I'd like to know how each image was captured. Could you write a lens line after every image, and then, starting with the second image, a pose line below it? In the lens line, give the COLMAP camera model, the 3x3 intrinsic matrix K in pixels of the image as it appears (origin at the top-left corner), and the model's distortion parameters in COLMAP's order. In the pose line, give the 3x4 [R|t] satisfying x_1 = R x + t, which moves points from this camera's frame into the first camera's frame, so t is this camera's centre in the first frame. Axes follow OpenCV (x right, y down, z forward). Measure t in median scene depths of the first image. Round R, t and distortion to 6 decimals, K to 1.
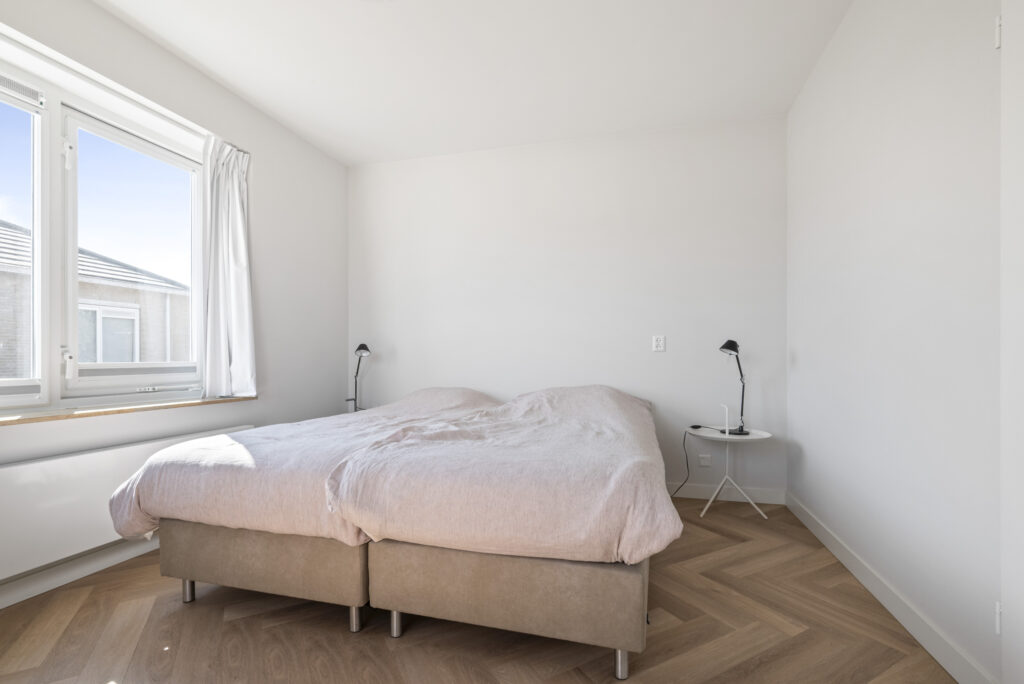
lens RADIAL K [[473.4, 0, 512.7], [0, 473.4, 356.0], [0, 0, 1]] dist [0.000786, 0.000124]
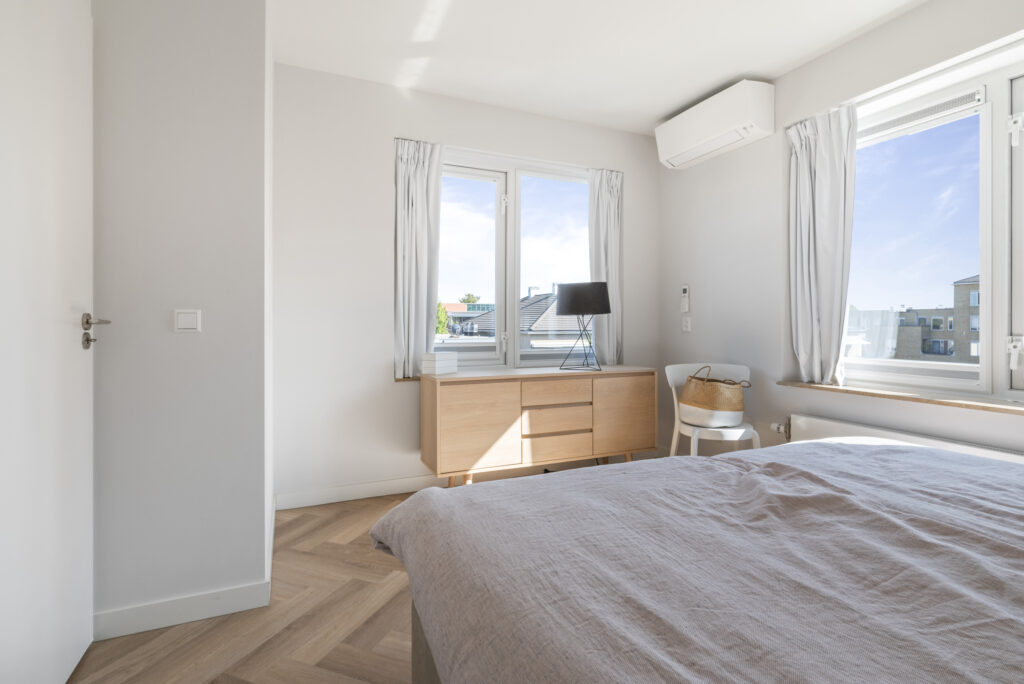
lens RADIAL K [[489.1, 0, 512.6], [0, 489.1, 324.8], [0, 0, 1]] dist [-0.000446, -0.000160]
pose [[-0.768176, 0.000722, -0.640238, 0.375470], [0.001407, 0.999999, -0.000560, -0.034965], [0.640237, -0.001331, -0.768176, 0.930731]]
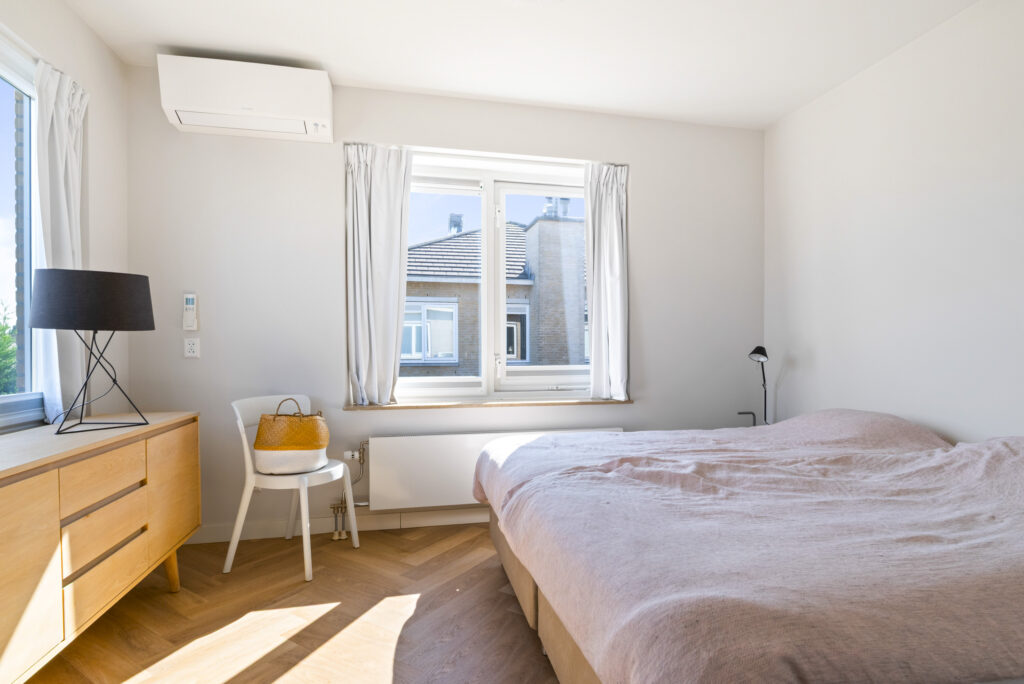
lens RADIAL K [[523.3, 0, 514.4], [0, 523.3, 349.8], [0, 0, 1]] dist [-0.002103, -0.000177]
pose [[0.467067, 0.001787, -0.884220, 0.371171], [0.004509, 0.999980, 0.004403, -0.033807], [0.884211, -0.006043, 0.467049, 0.272429]]
